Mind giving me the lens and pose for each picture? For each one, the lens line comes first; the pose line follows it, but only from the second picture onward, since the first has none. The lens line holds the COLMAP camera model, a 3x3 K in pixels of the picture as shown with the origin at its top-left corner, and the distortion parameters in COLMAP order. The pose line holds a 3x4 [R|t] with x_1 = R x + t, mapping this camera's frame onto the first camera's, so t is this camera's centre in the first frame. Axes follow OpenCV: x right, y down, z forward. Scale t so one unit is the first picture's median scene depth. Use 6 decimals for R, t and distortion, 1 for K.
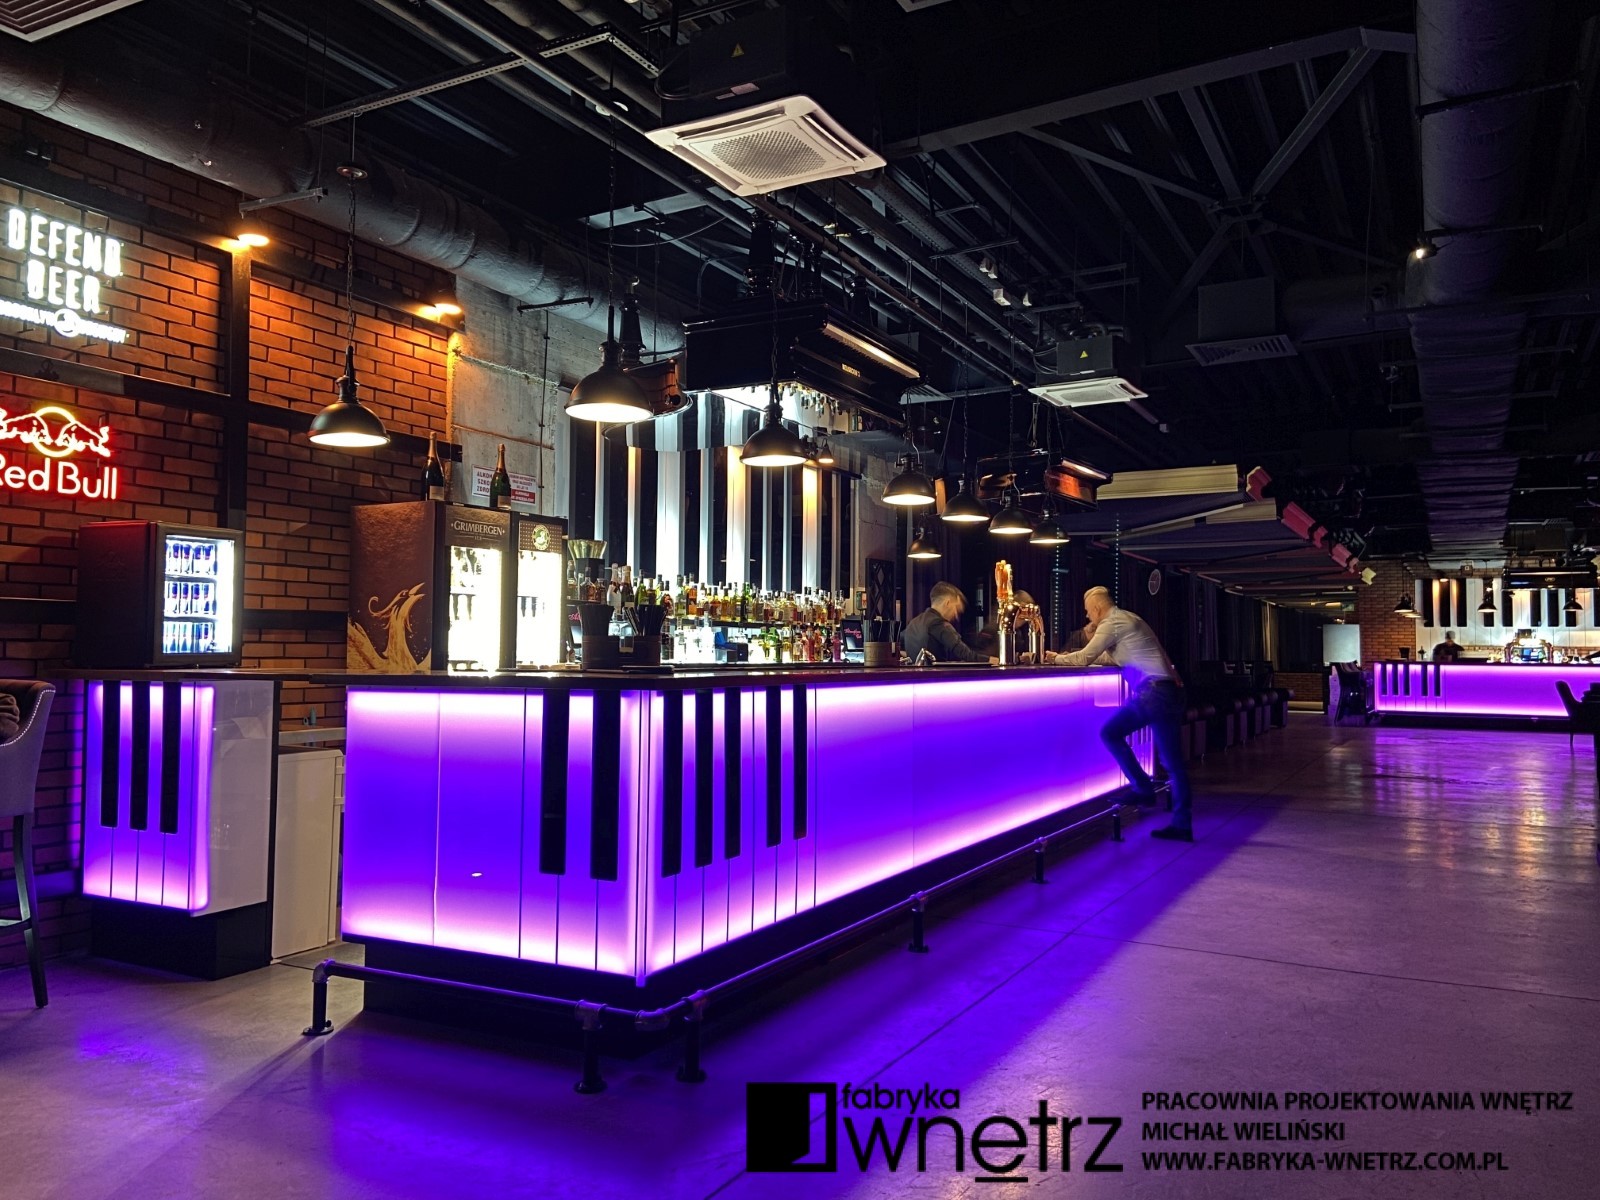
lens RADIAL K [[1199.0, 0, 809.0], [0, 1199.0, 596.6], [0, 0, 1]] dist [0.127088, -0.161851]
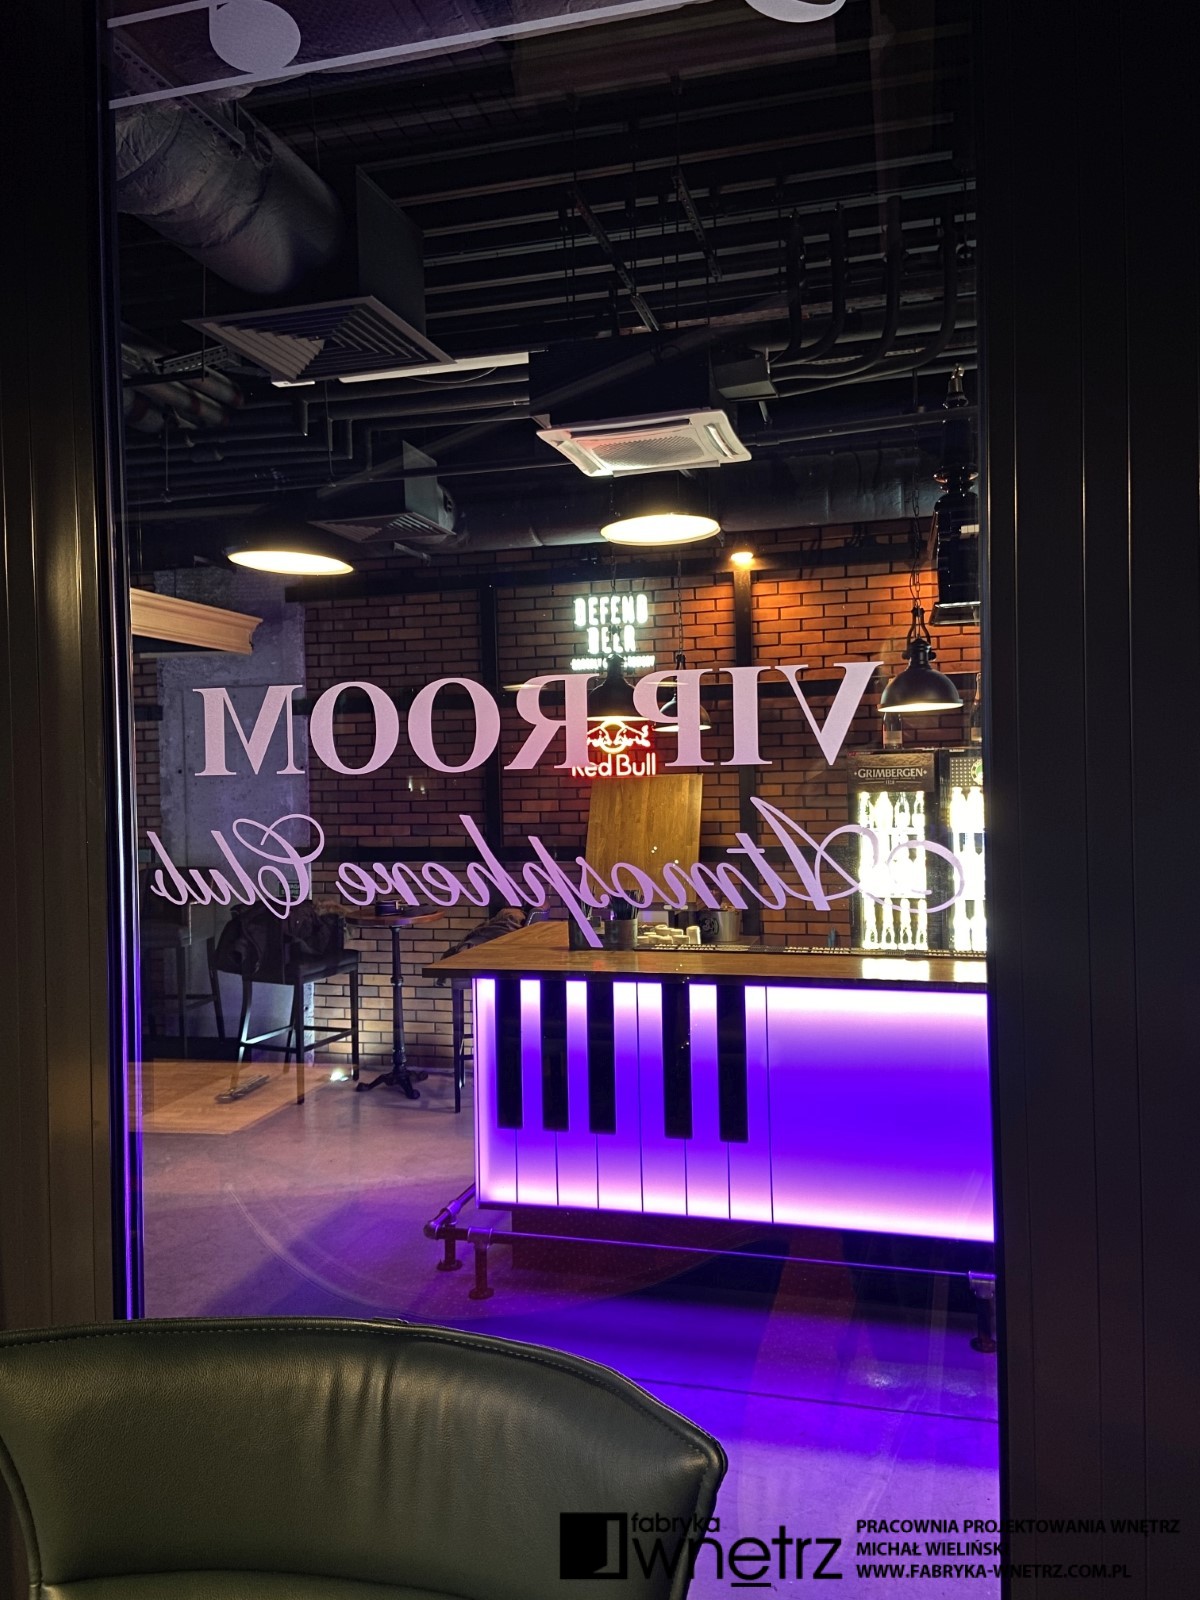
lens RADIAL K [[1199.0, 0, 604.9], [0, 1199.0, 783.8], [0, 0, 1]] dist [0.127088, -0.161851]
pose [[0.221408, -0.001727, -0.975180, 0.834938], [0.068125, 0.997583, 0.013701, -0.095276], [0.972799, -0.069467, 0.220990, 0.651000]]
